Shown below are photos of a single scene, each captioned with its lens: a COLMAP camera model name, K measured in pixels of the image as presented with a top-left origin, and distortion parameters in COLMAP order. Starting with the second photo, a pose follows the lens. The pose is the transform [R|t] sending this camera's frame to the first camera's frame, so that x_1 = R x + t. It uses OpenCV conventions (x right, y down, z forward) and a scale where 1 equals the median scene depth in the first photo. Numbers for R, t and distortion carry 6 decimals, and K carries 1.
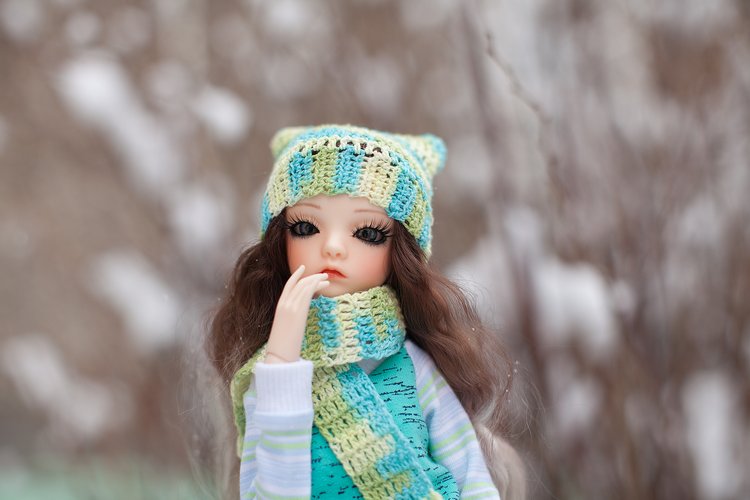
lens RADIAL K [[1178.1, 0, 375.0], [0, 1178.1, 250.0], [0, 0, 1]] dist [-0.233460, -0.042896]
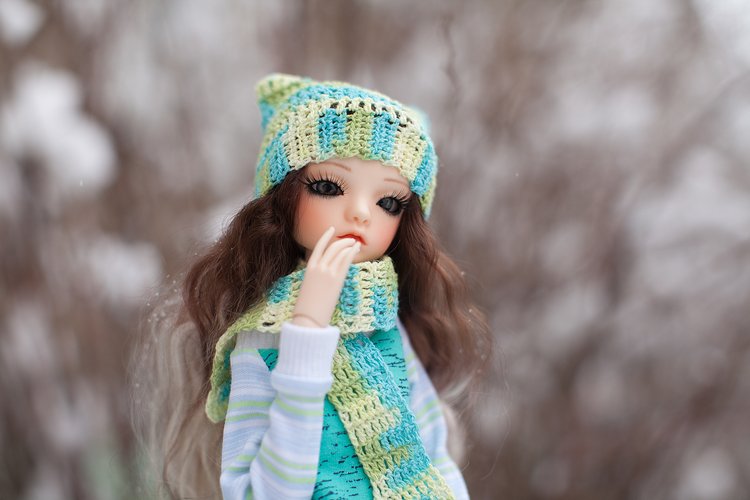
lens RADIAL K [[1178.1, 0, 375.0], [0, 1178.1, 250.0], [0, 0, 1]] dist [-0.233460, -0.042896]
pose [[0.913318, 0.129562, 0.386088, -0.398160], [-0.153824, 0.987564, 0.032477, -0.005476], [-0.377079, -0.089052, 0.921890, 0.089401]]
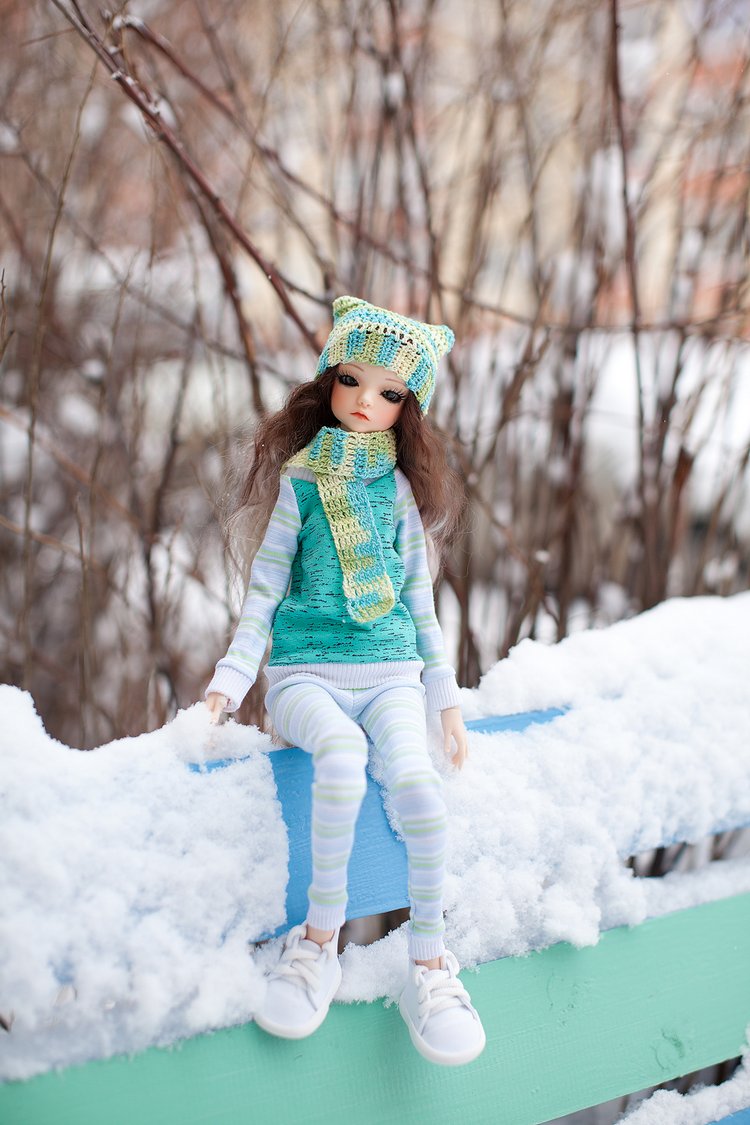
lens RADIAL K [[1767.1, 0, 375.0], [0, 1767.1, 562.5], [0, 0, 1]] dist [-0.233460, -0.042896]
pose [[0.969346, 0.229119, 0.088726, -0.174905], [-0.242466, 0.950427, 0.194676, -0.243378], [-0.039723, -0.210221, 0.976847, -1.222532]]
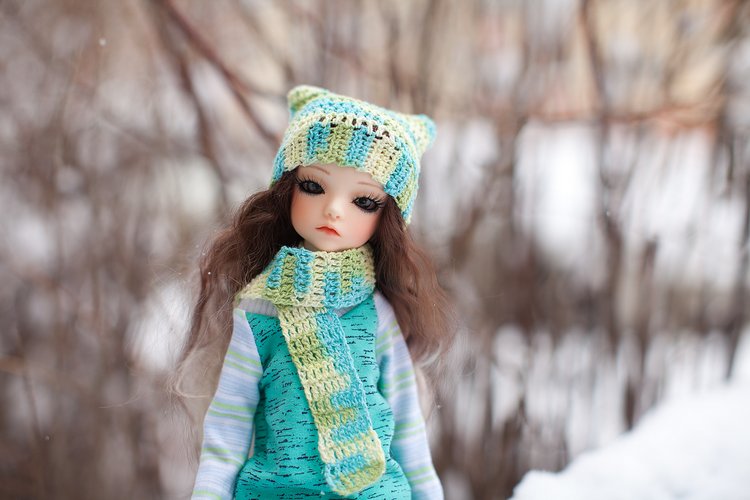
lens RADIAL K [[1178.1, 0, 375.0], [0, 1178.1, 250.0], [0, 0, 1]] dist [-0.233460, -0.042896]
pose [[0.976587, 0.181625, 0.115286, -0.124666], [-0.196861, 0.970601, 0.138492, -0.134799], [-0.086744, -0.157945, 0.983631, -0.172965]]
